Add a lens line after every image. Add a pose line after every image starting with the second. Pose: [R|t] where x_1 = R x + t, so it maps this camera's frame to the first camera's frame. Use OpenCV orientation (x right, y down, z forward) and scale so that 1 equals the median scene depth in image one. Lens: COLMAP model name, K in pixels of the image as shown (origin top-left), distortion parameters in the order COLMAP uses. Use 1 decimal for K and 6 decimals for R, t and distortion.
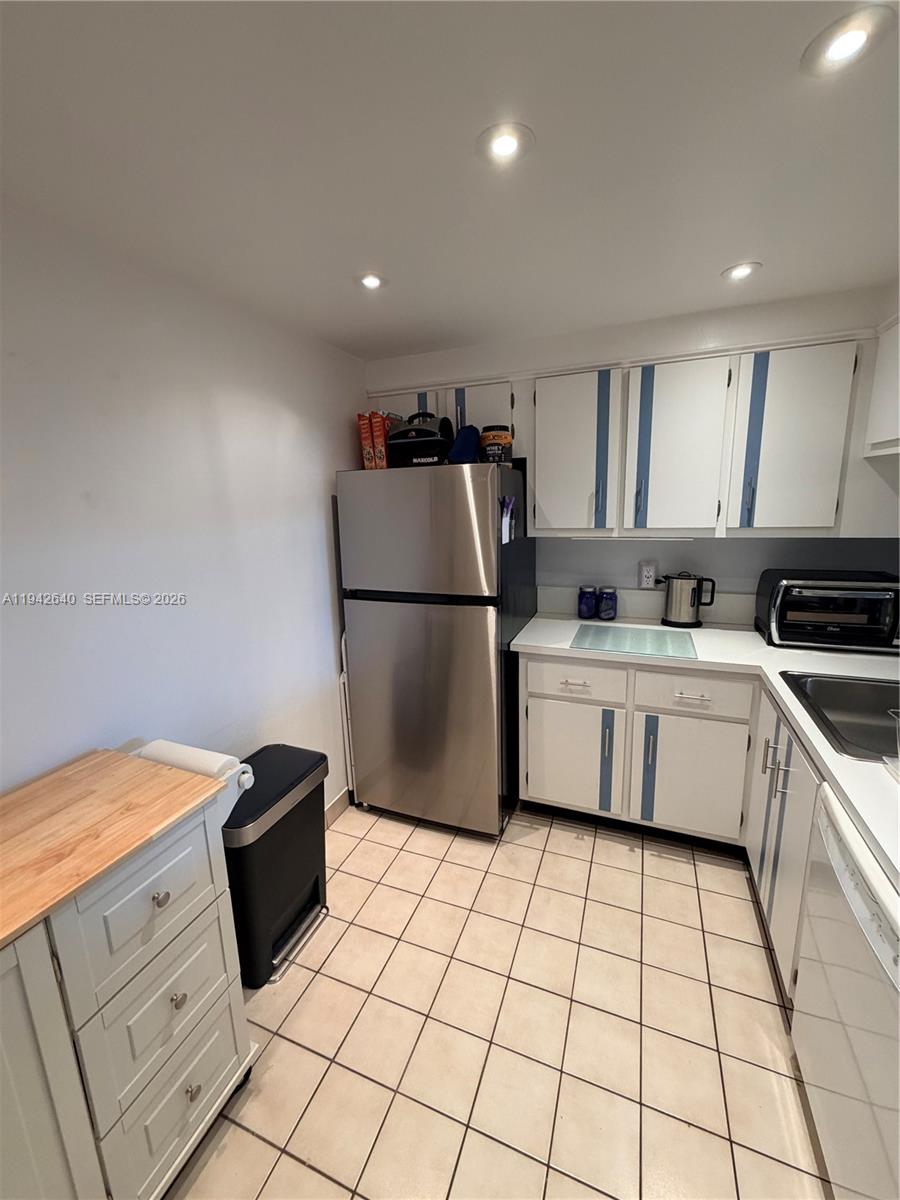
lens RADIAL K [[477.9, 0, 449.1], [0, 477.9, 595.2], [0, 0, 1]] dist [-0.000353, 0.000169]
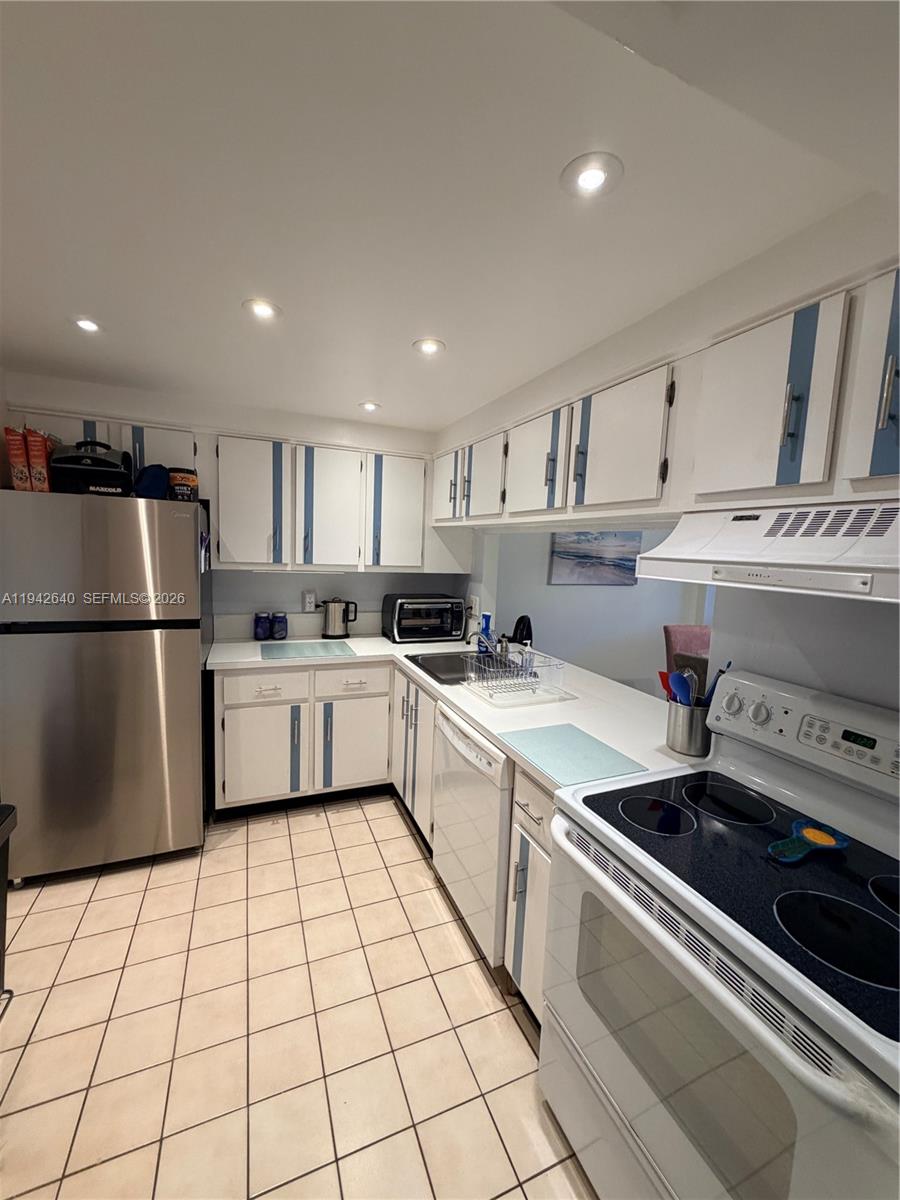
lens RADIAL K [[477.9, 0, 449.1], [0, 477.9, 595.2], [0, 0, 1]] dist [-0.000353, 0.000169]
pose [[0.710847, -0.012295, 0.703239, -0.250740], [0.079174, 0.994891, -0.062636, 0.058615], [-0.698876, 0.100203, 0.708189, -0.195537]]
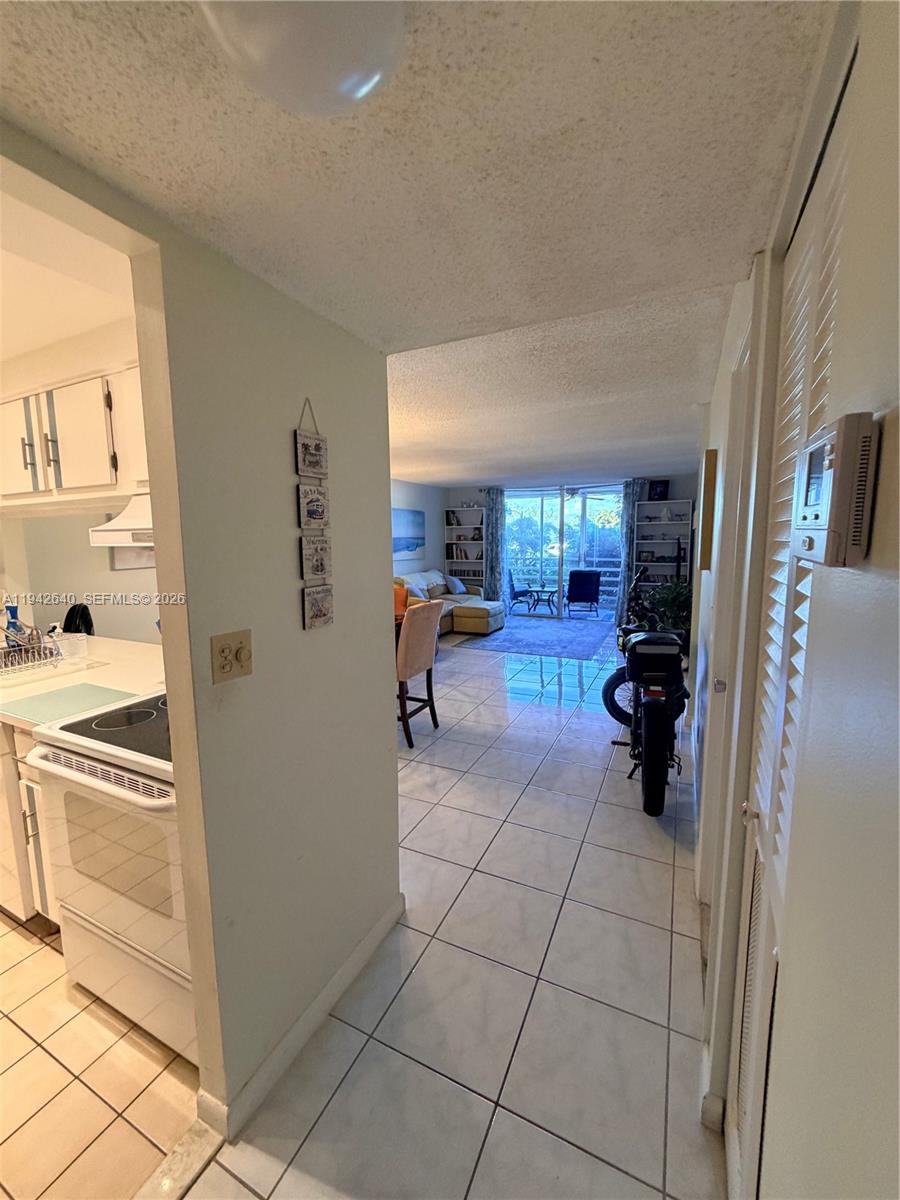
lens RADIAL K [[477.9, 0, 449.1], [0, 477.9, 595.2], [0, 0, 1]] dist [-0.000353, 0.000169]
pose [[0.075581, -0.092110, 0.992876, -0.380524], [0.208220, 0.975231, 0.074623, 0.154820], [-0.975157, 0.201097, 0.092888, -0.546253]]
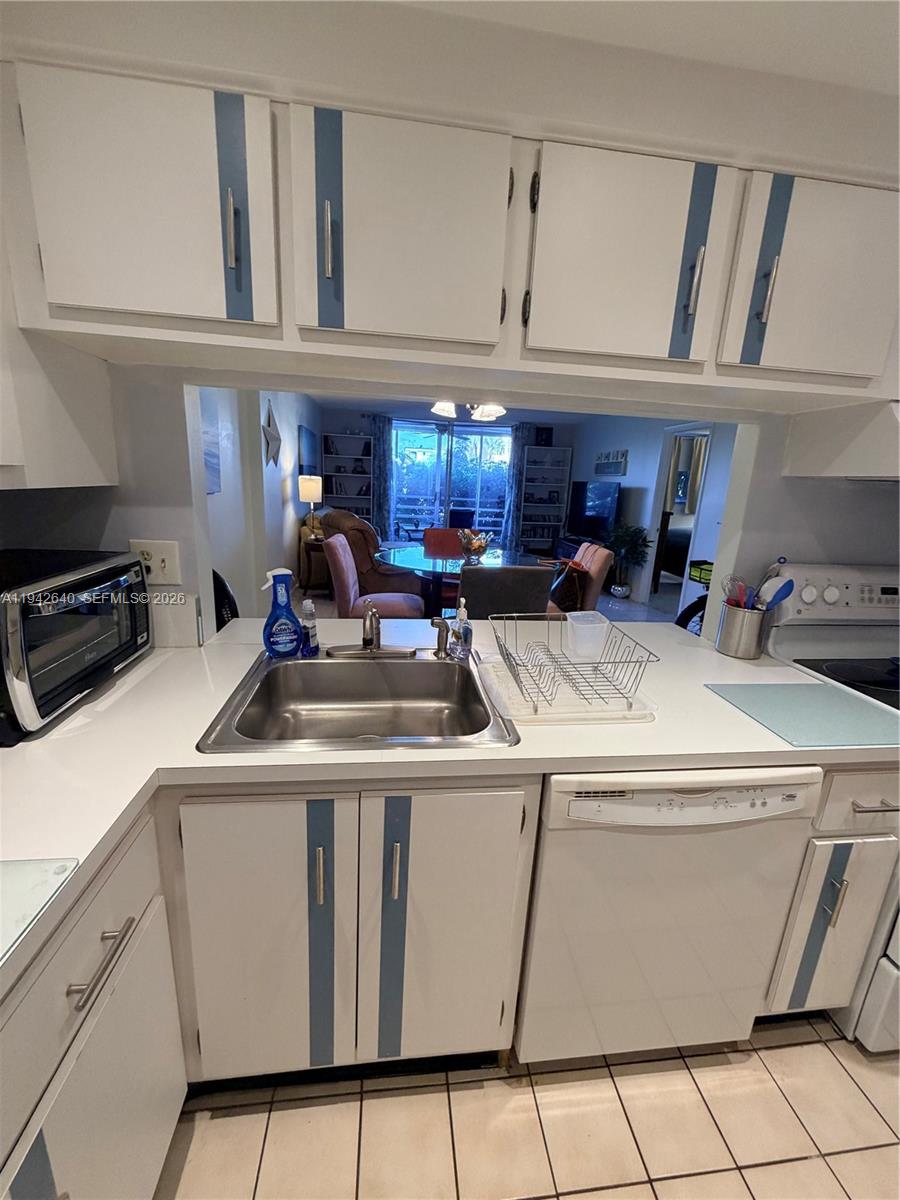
lens RADIAL K [[477.9, 0, 449.1], [0, 477.9, 595.2], [0, 0, 1]] dist [-0.000353, 0.000169]
pose [[-0.481277, -0.202037, 0.852967, 0.131312], [0.142772, 0.942014, 0.303686, -0.091847], [-0.864863, 0.267937, -0.424525, 0.761877]]
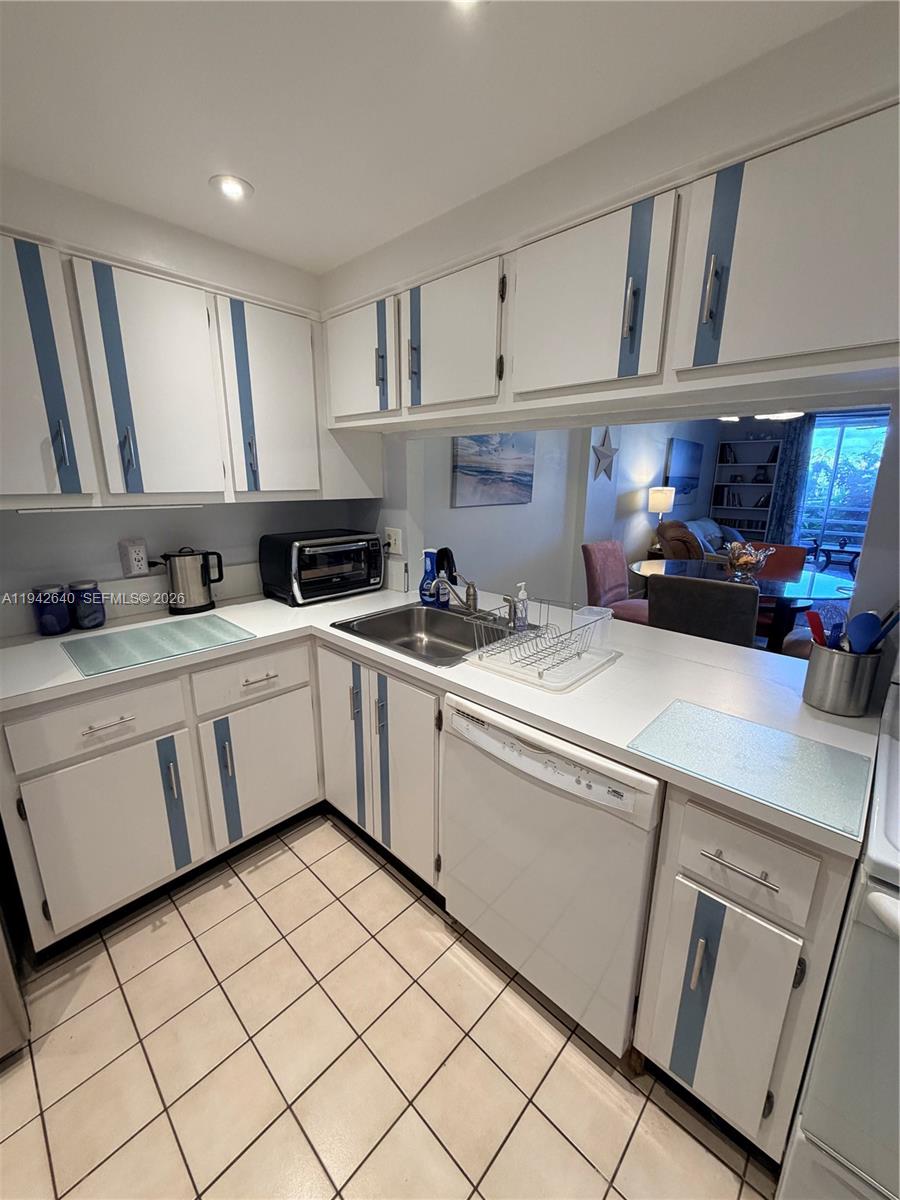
lens RADIAL K [[477.9, 0, 449.1], [0, 477.9, 595.2], [0, 0, 1]] dist [-0.000353, 0.000169]
pose [[0.369630, -0.190338, 0.909475, -0.129045], [0.168699, 0.976274, 0.135755, -0.002799], [-0.913737, 0.103249, 0.392970, 0.272291]]
